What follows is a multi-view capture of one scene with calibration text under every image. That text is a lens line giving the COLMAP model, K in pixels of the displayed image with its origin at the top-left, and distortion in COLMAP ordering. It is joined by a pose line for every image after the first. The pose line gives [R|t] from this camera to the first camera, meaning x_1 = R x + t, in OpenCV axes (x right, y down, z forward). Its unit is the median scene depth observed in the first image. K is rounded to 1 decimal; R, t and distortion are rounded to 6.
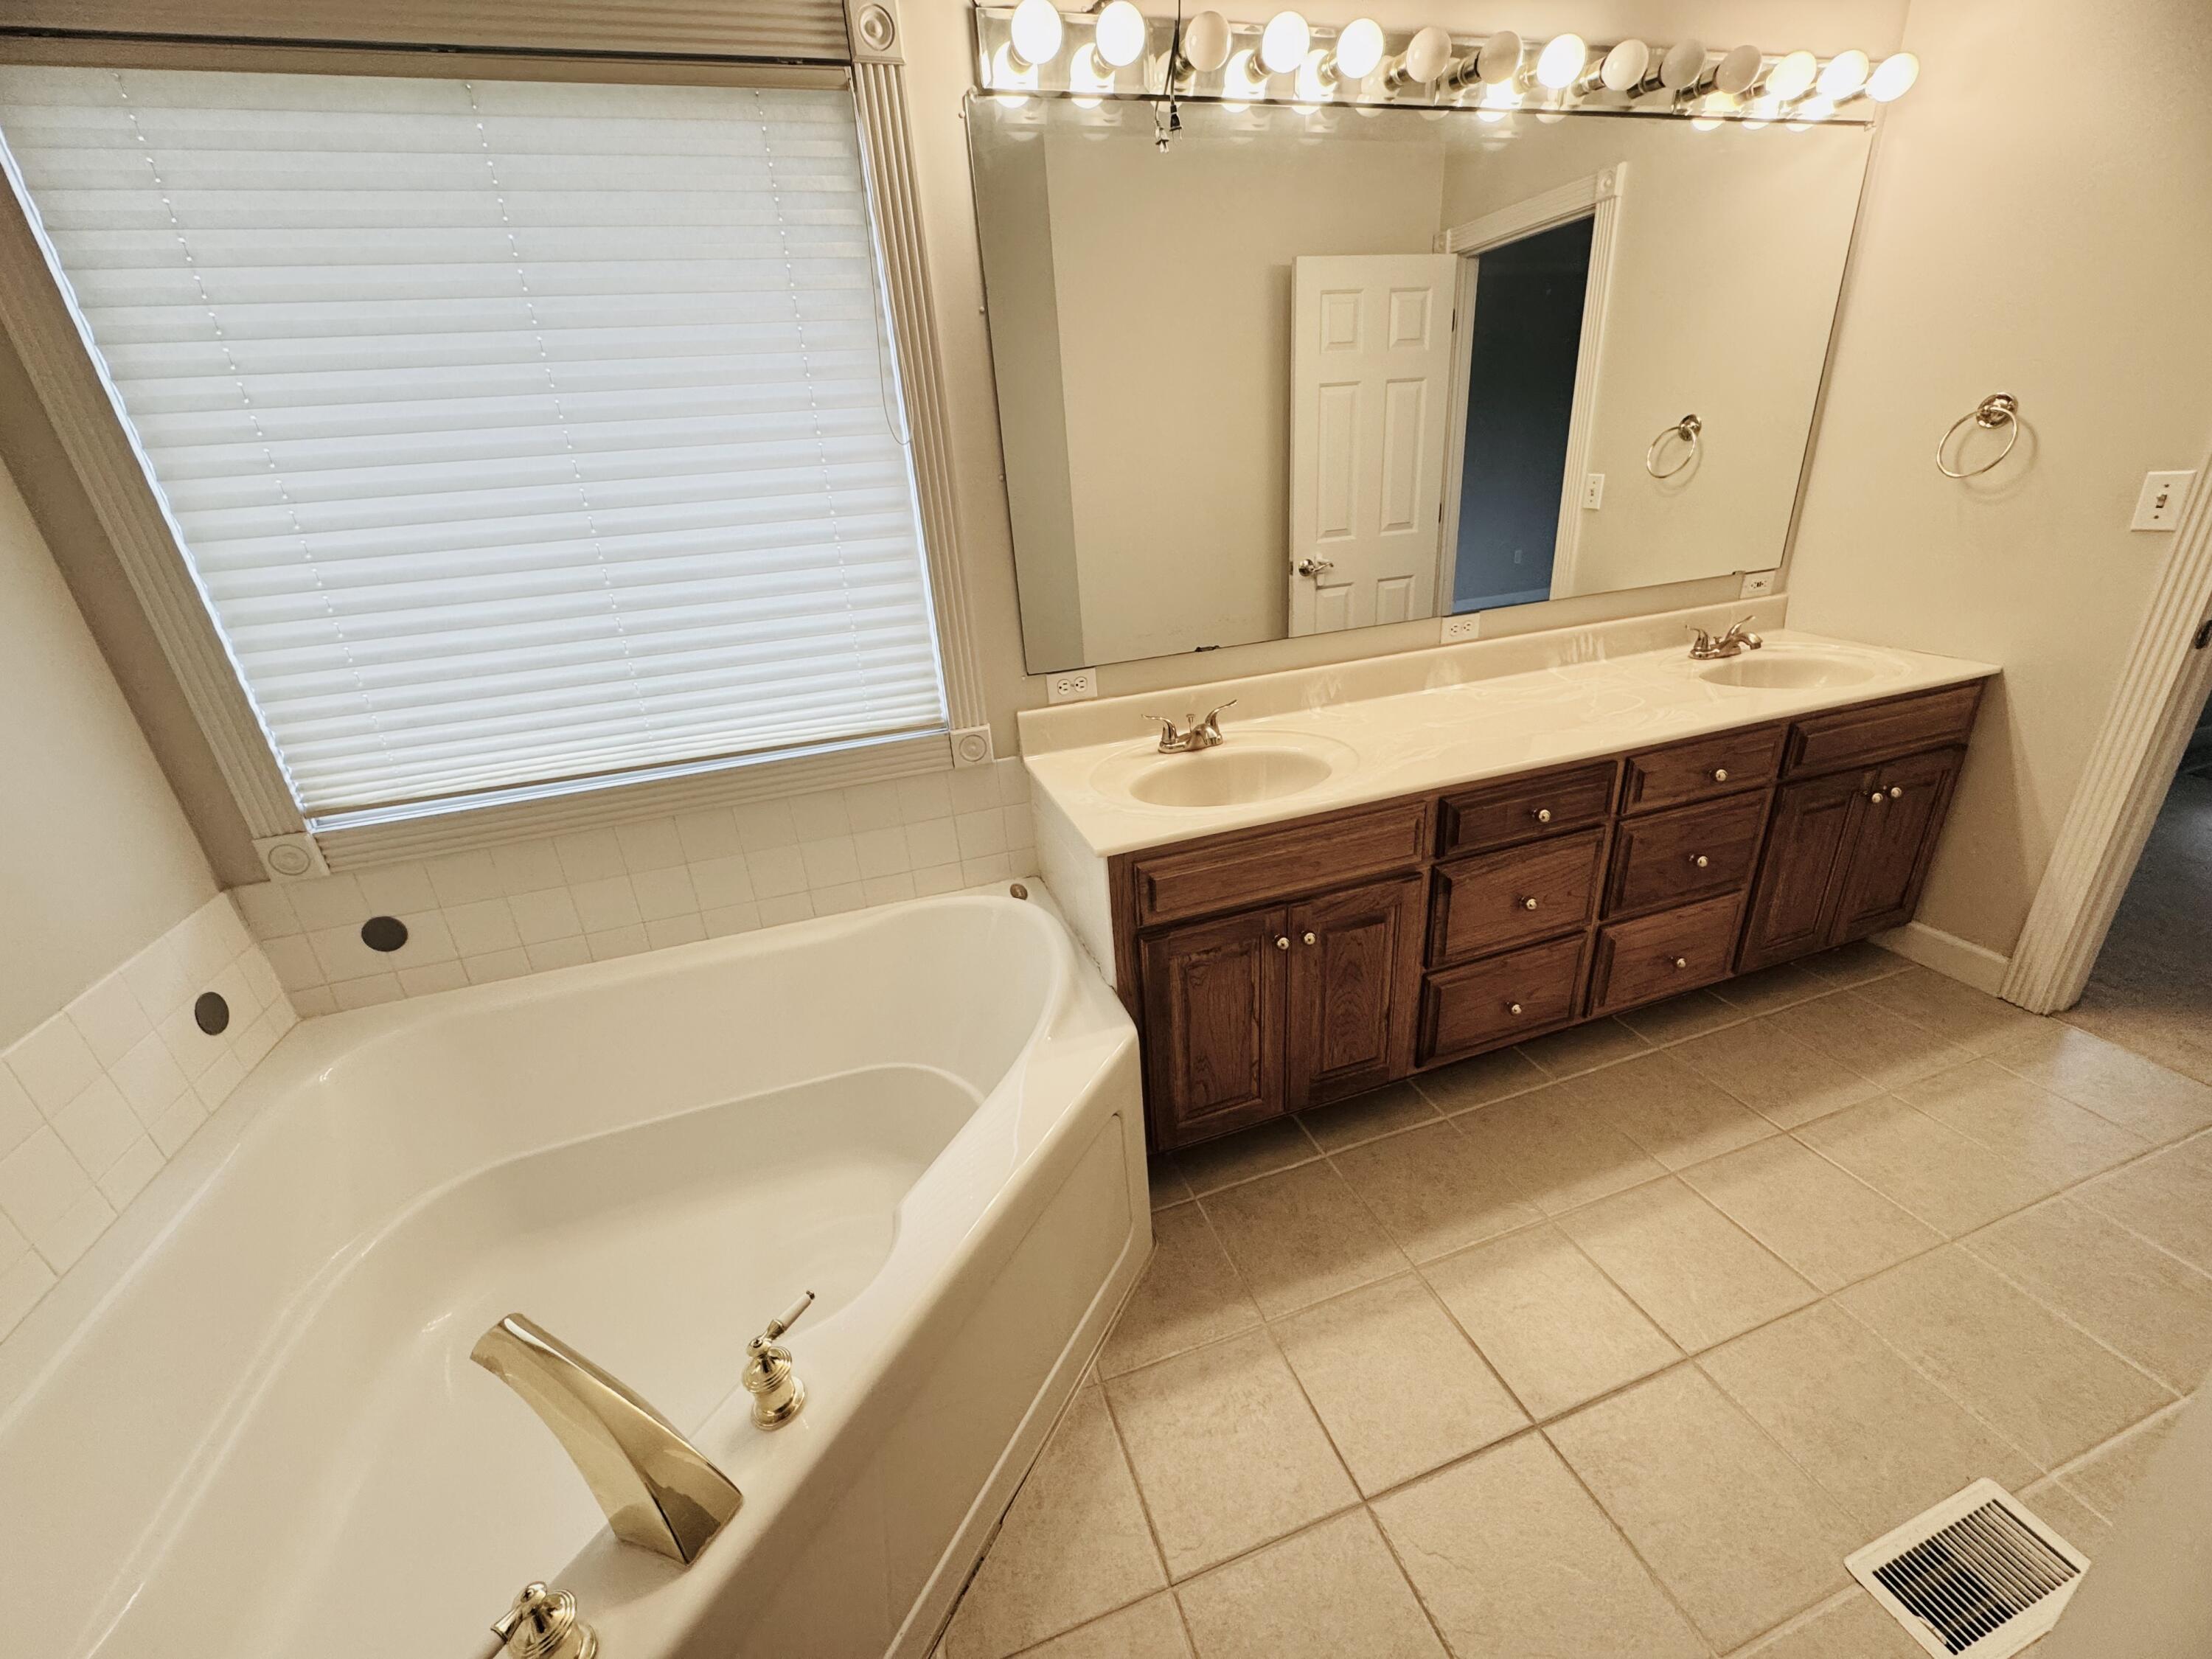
lens RADIAL K [[882.5, 0, 1102.4], [0, 882.5, 827.5], [0, 0, 1]] dist [-0.001933, -0.000137]
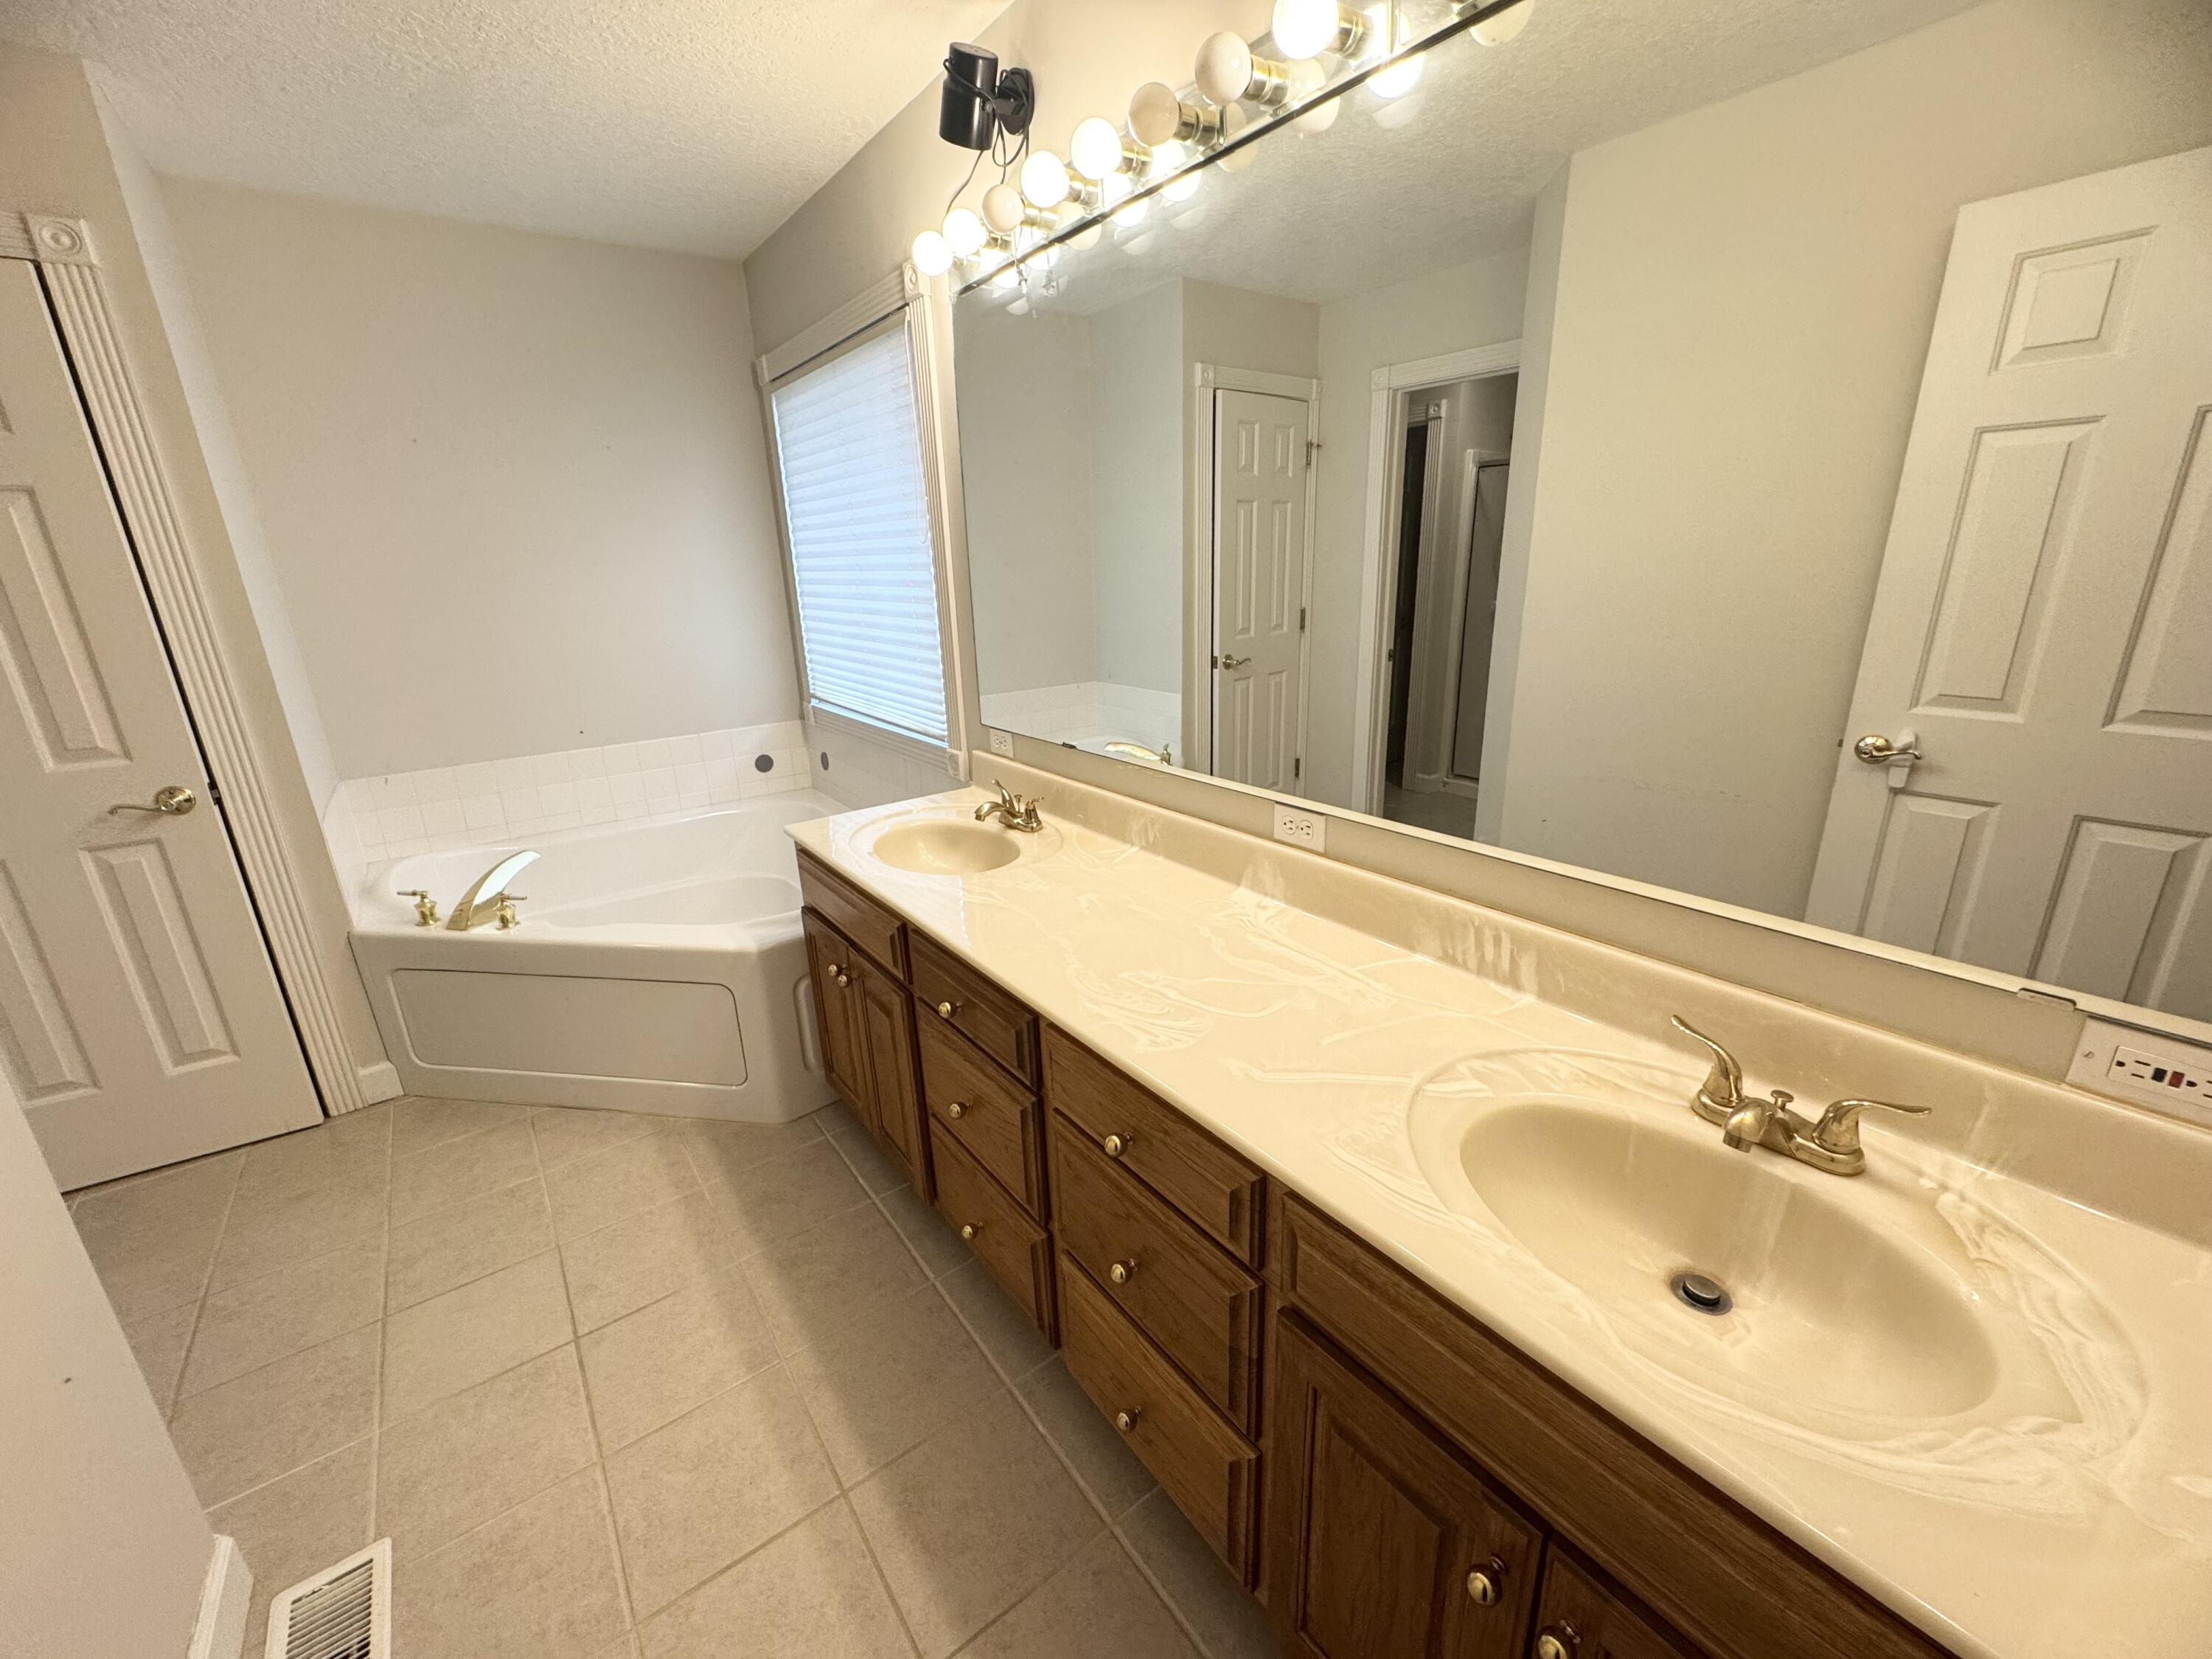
lens RADIAL K [[882.5, 0, 1102.4], [0, 882.5, 827.5], [0, 0, 1]] dist [-0.001933, -0.000137]
pose [[0.315843, 0.337837, -0.886628, 1.014209], [-0.360580, 0.907090, 0.217184, -0.334608], [0.877625, 0.251104, 0.408316, 0.609115]]
